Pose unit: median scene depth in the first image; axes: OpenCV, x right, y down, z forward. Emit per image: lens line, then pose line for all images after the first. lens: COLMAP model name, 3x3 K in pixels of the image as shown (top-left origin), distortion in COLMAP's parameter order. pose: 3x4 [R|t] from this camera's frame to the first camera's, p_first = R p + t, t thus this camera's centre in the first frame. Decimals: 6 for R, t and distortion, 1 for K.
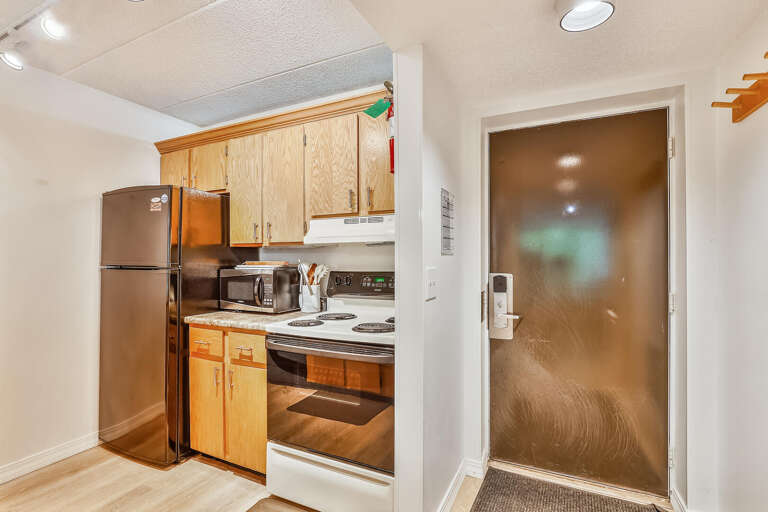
lens RADIAL K [[369.3, 0, 381.2], [0, 369.3, 258.8], [0, 0, 1]] dist [-0.003606, -0.000510]
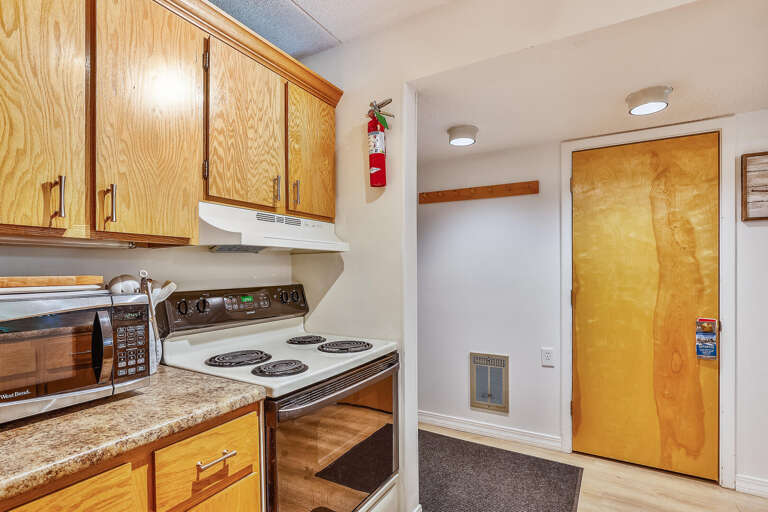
lens RADIAL K [[384.1, 0, 383.7], [0, 384.1, 271.3], [0, 0, 1]] dist [-0.004080, -0.001025]
pose [[0.059591, 0.002584, 0.998220, -0.800086], [0.004462, 0.999986, -0.002854, 0.005360], [-0.998213, 0.004624, 0.059578, 0.718572]]
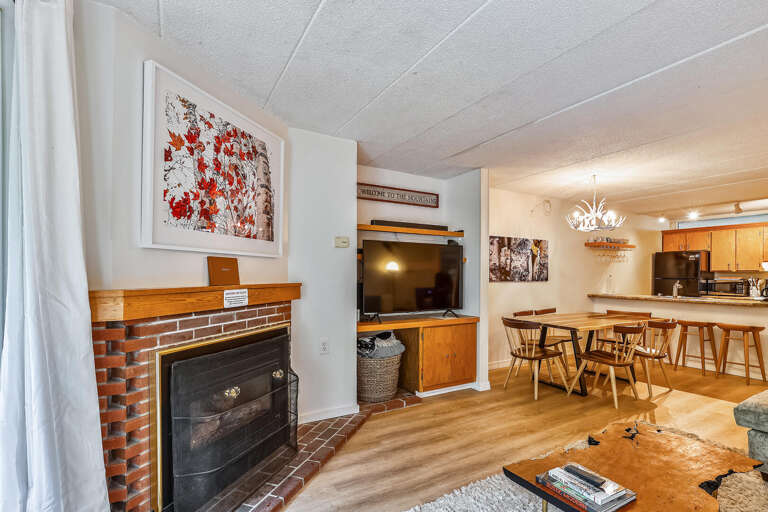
lens RADIAL K [[363.6, 0, 385.4], [0, 363.6, 277.2], [0, 0, 1]] dist [-0.003849, -0.001139]
pose [[0.836822, 0.010566, -0.547373, -1.107221], [-0.008617, 0.999944, 0.006129, 0.015046], [0.547408, -0.000412, 0.836866, -2.895482]]
